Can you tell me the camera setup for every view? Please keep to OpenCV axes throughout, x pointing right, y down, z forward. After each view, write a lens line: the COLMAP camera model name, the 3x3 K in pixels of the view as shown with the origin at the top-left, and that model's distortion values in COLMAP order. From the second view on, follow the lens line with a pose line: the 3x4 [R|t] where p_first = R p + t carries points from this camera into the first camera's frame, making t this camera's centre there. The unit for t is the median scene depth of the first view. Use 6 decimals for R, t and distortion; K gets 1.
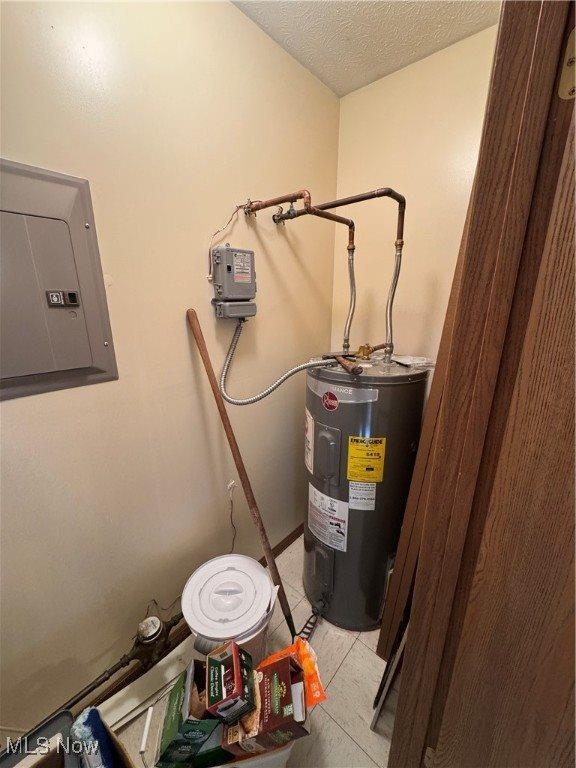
lens RADIAL K [[305.7, 0, 288.0], [0, 305.7, 384.0], [0, 0, 1]] dist [-0.006400, 0.000151]
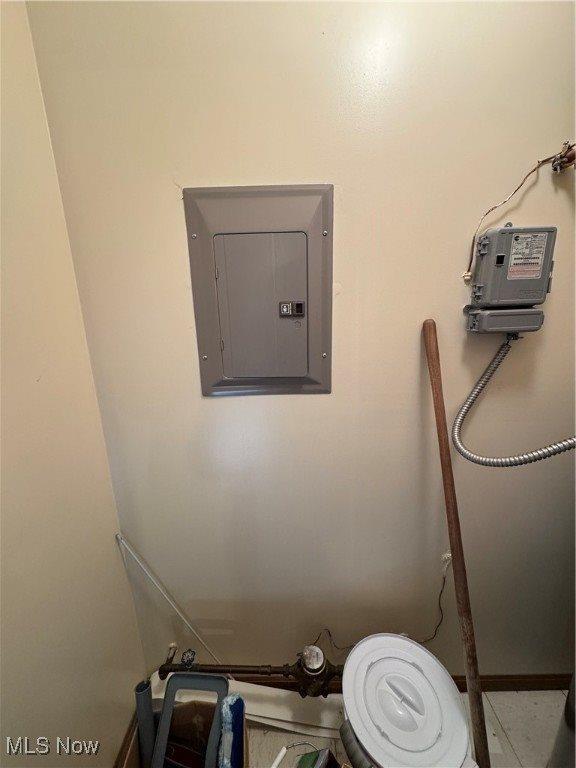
lens RADIAL K [[305.7, 0, 288.0], [0, 305.7, 384.0], [0, 0, 1]] dist [-0.006400, 0.000151]
pose [[0.650754, 0.168436, -0.740371, 0.042787], [-0.181954, 0.981267, 0.063310, -0.068056], [0.737165, 0.093514, 0.669211, 0.231433]]
